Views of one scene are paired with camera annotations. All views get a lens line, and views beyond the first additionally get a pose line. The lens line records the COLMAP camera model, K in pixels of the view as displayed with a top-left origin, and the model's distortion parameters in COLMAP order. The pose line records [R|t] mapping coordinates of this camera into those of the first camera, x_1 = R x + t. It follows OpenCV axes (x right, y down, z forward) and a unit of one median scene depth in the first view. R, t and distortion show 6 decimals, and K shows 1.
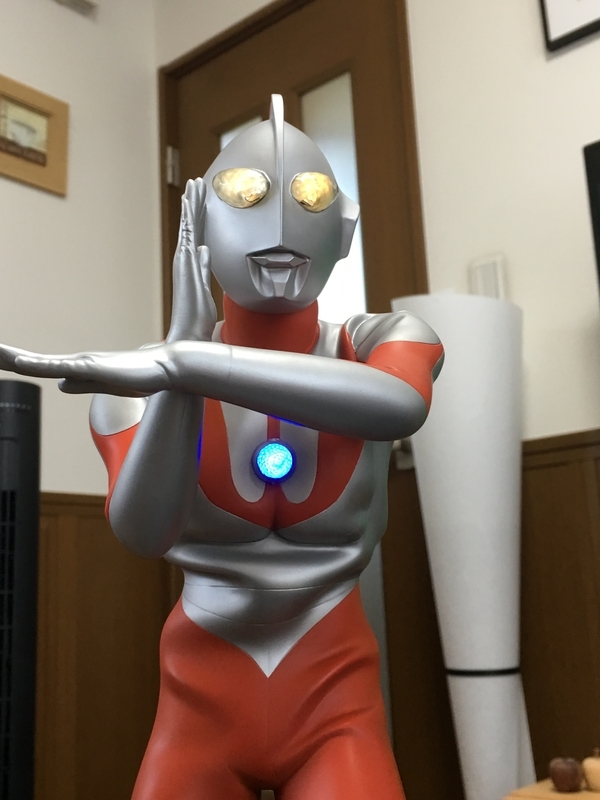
lens RADIAL K [[939.8, 0, 298.1], [0, 939.8, 394.6], [0, 0, 1]] dist [0.028468, 0.012055]
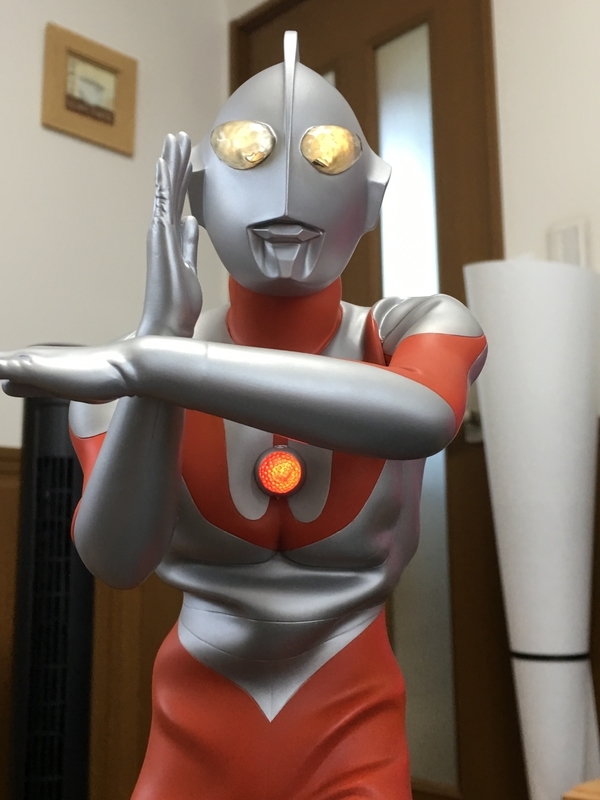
lens RADIAL K [[940.4, 0, 300.0], [0, 940.4, 400.0], [0, 0, 1]] dist [0.026652, 0.028182]
pose [[0.996730, 0.020833, -0.078072, 0.056745], [-0.017248, 0.998778, 0.046323, -0.033265], [0.078942, -0.044825, 0.995871, 0.161125]]
